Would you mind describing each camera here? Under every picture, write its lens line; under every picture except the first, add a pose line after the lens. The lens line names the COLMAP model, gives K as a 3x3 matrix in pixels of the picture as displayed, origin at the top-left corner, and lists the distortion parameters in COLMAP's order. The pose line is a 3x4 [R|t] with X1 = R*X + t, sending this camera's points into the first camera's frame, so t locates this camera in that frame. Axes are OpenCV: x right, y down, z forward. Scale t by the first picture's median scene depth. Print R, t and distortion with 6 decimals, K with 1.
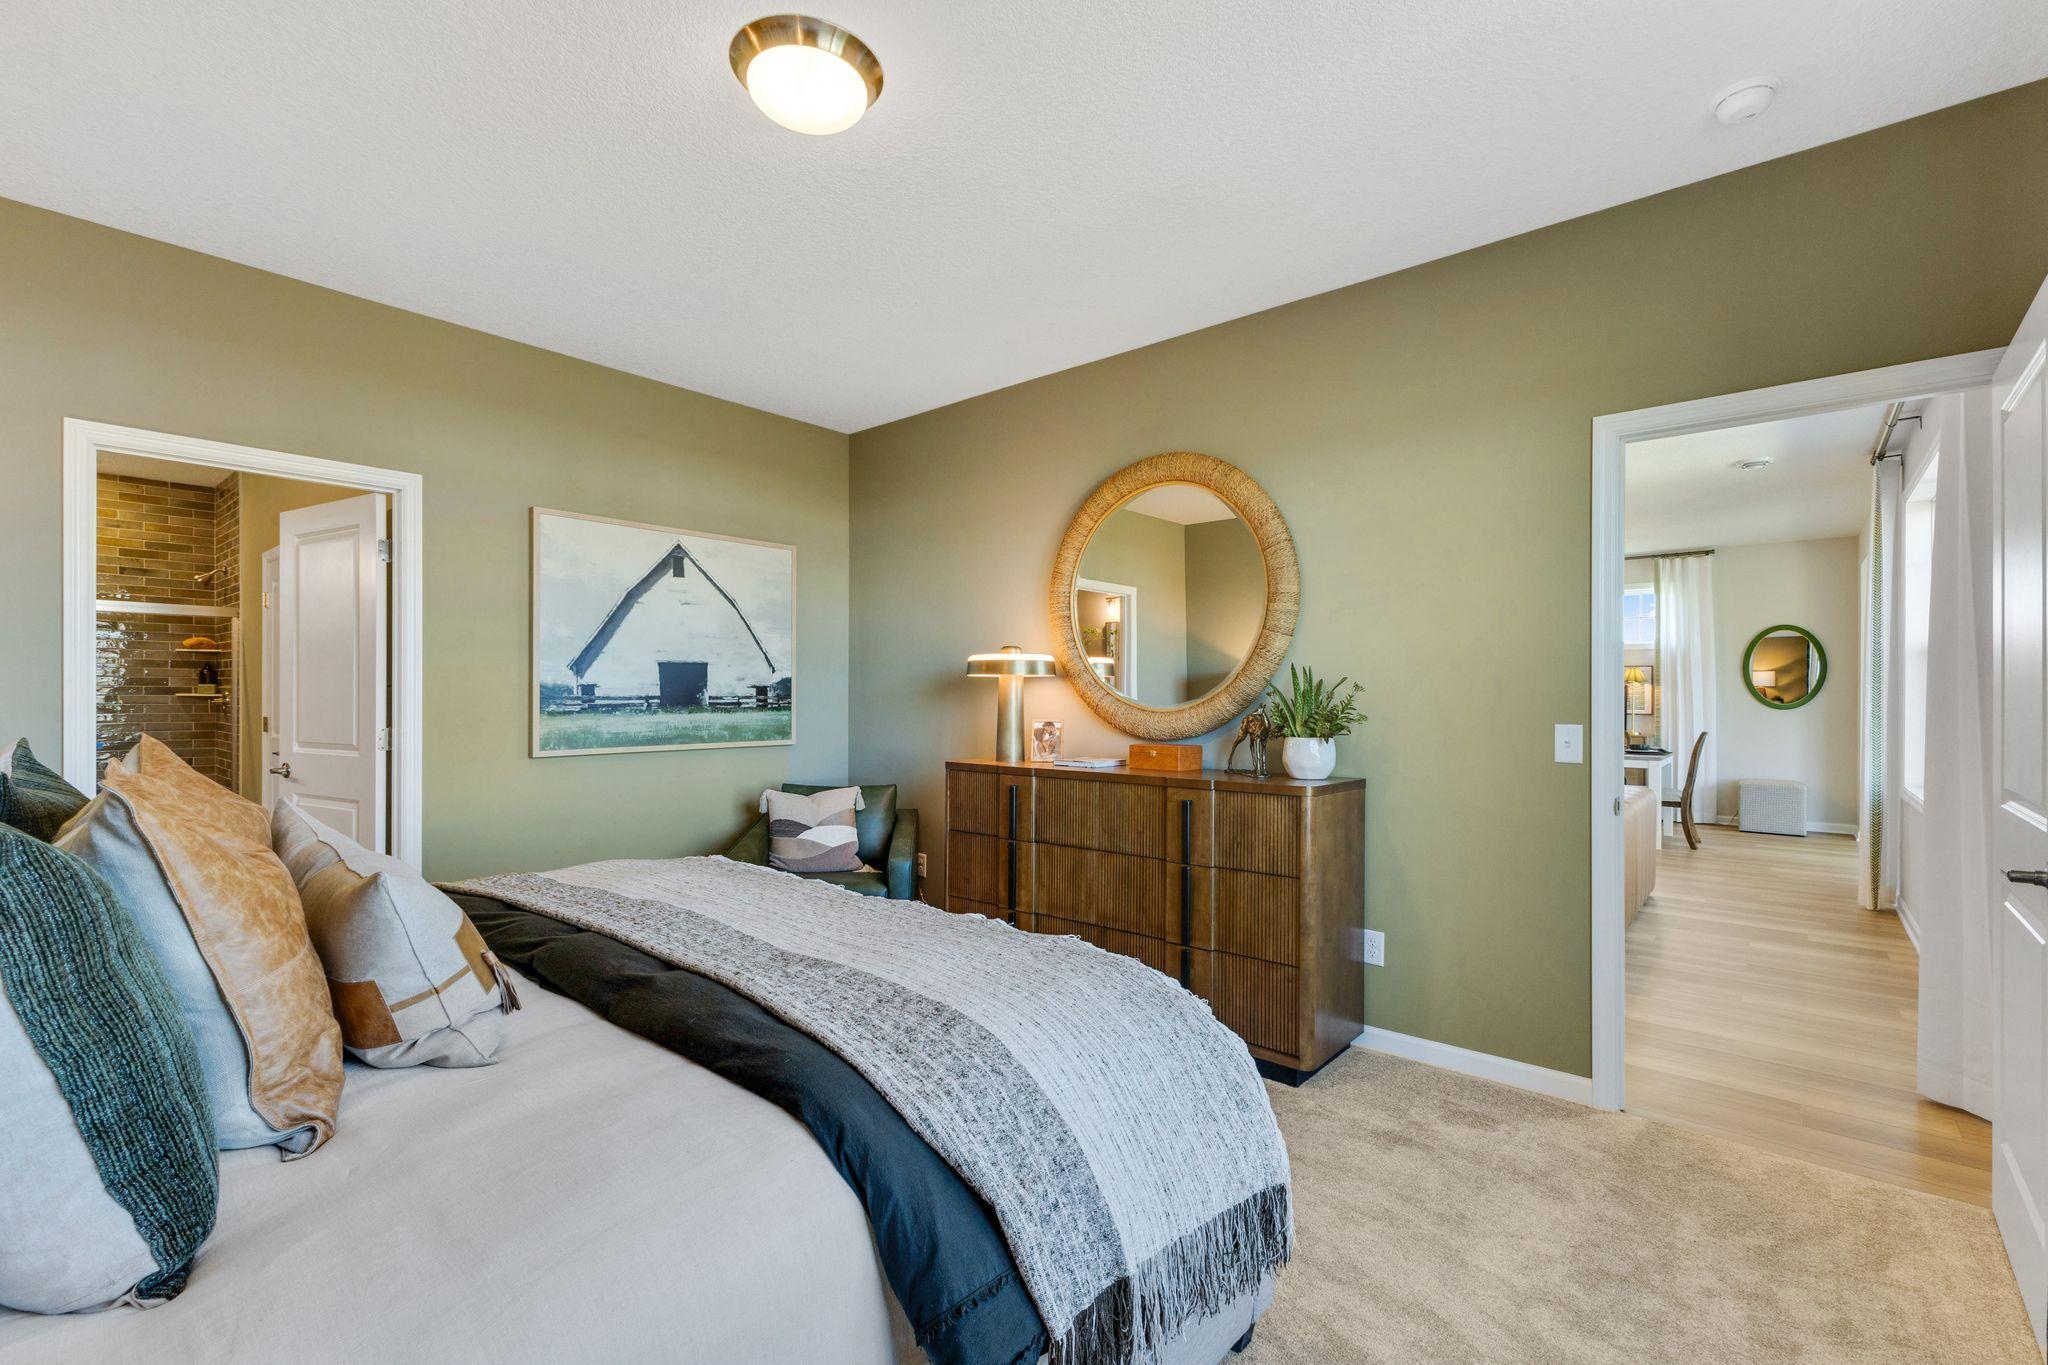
lens RADIAL K [[902.6, 0, 1016.9], [0, 902.6, 690.7], [0, 0, 1]] dist [0.003694, 0.000112]
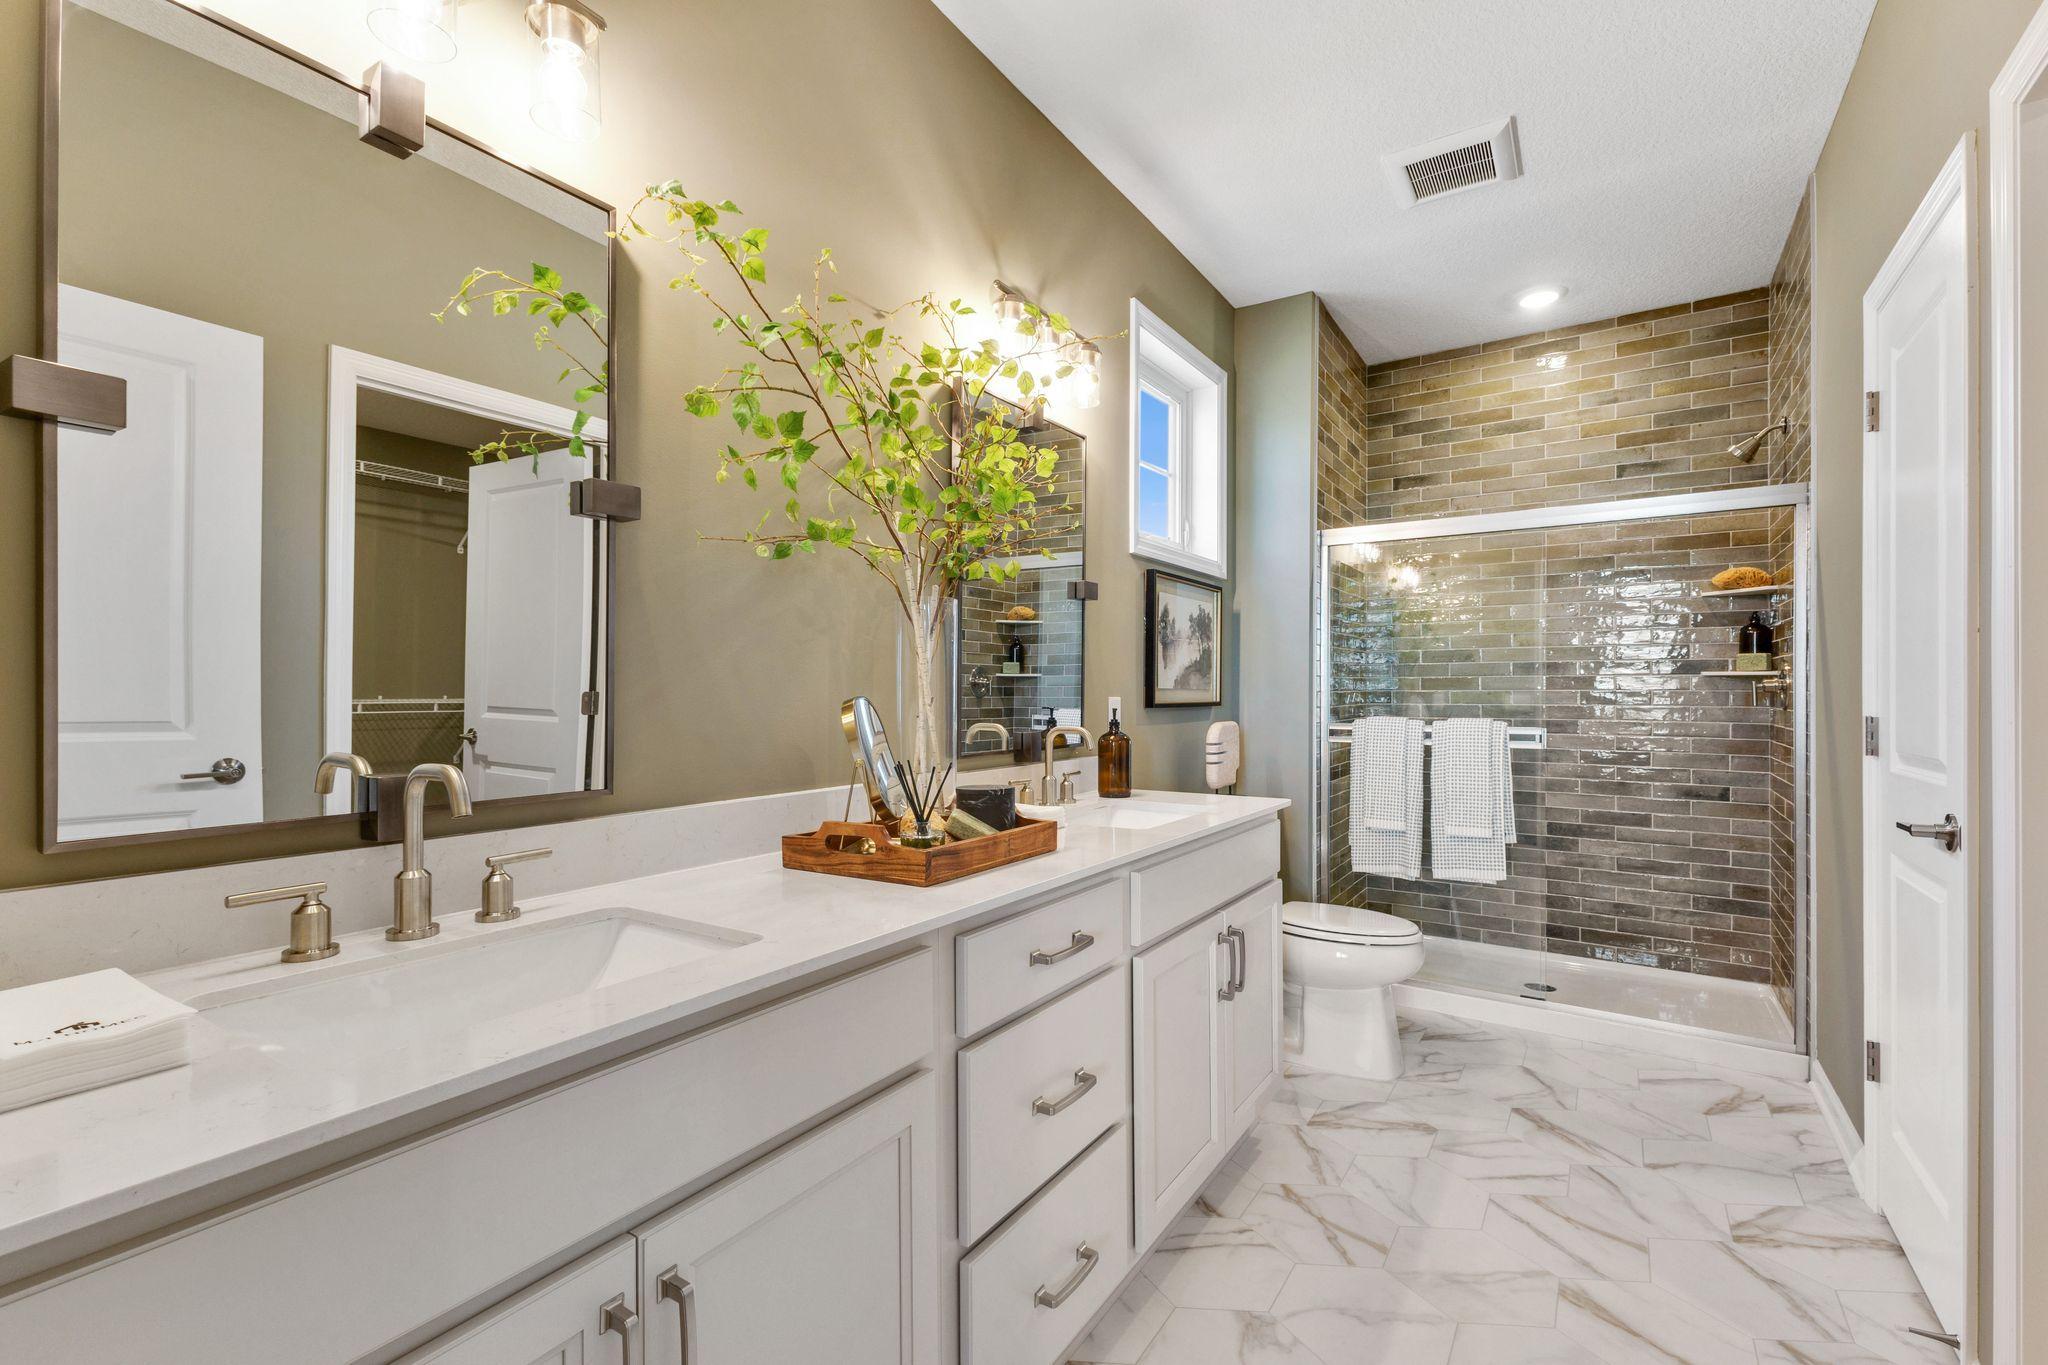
lens RADIAL K [[902.6, 0, 1019.7], [0, 902.6, 688.9], [0, 0, 1]] dist [0.003694, 0.000112]
pose [[0.127514, -0.002098, -0.991835, -0.422092], [-0.002683, 0.999993, -0.002460, 0.016610], [0.991833, 0.002975, 0.127508, 0.505230]]
